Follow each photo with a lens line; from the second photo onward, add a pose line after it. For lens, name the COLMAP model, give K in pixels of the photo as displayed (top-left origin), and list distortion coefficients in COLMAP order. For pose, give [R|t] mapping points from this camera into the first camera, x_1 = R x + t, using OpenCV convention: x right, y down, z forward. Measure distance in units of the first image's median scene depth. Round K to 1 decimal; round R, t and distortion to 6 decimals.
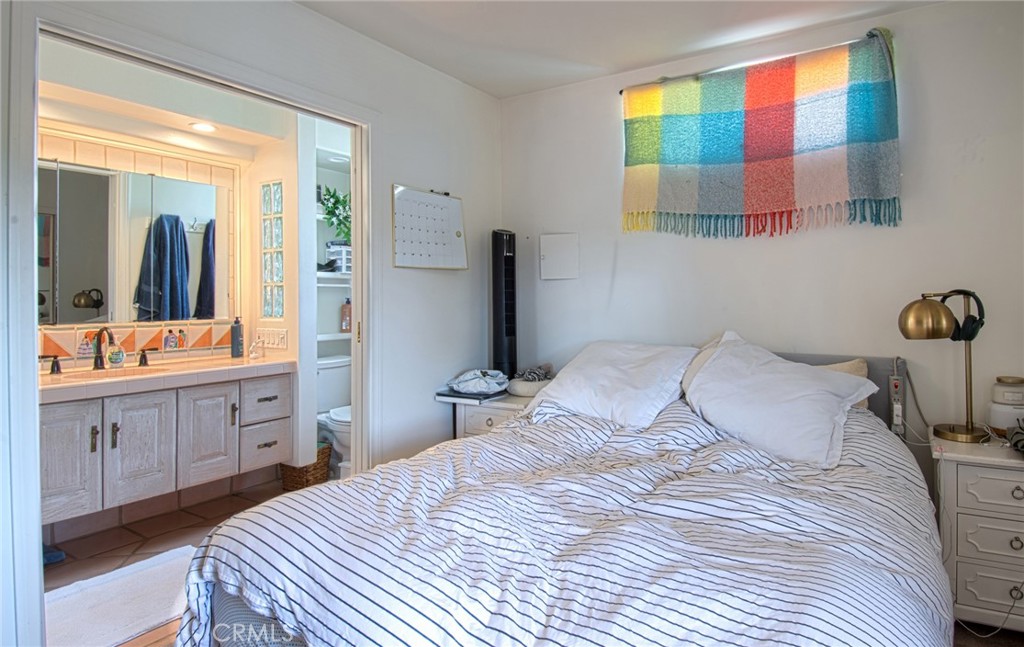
lens RADIAL K [[550.0, 0, 512.2], [0, 550.0, 286.3], [0, 0, 1]] dist [0.000245, 0.000109]
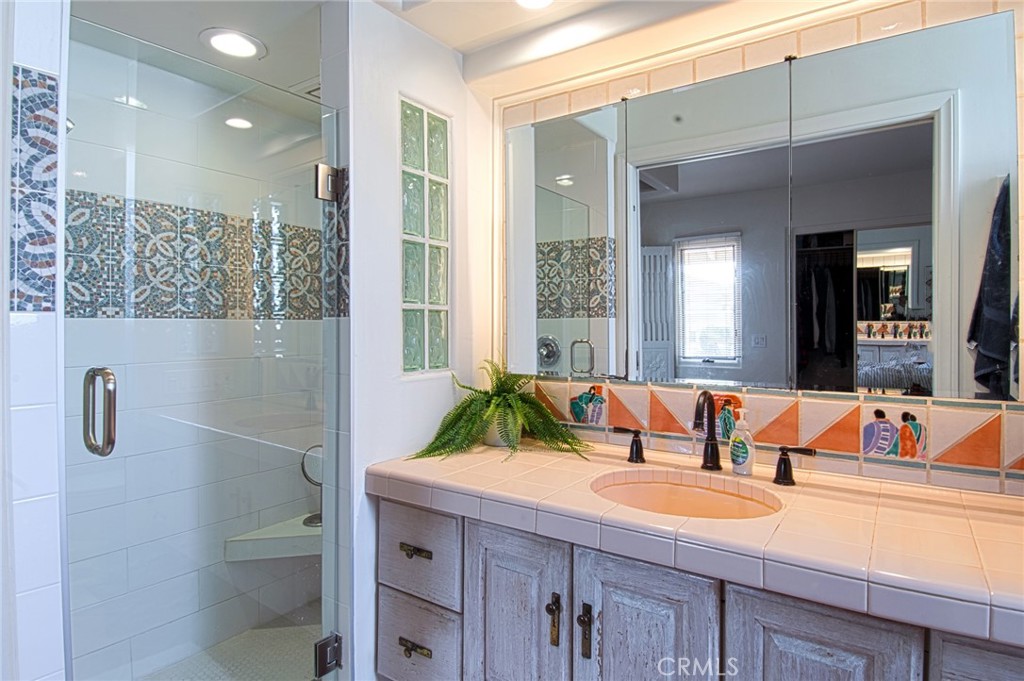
lens RADIAL K [[565.3, 0, 512.7], [0, 565.3, 334.1], [0, 0, 1]] dist [0.002295, 0.000291]
pose [[0.024900, 0.021117, -0.999467, -0.200892], [0.018349, 0.999599, 0.021577, 0.004632], [0.999522, -0.018877, 0.024503, 0.760760]]
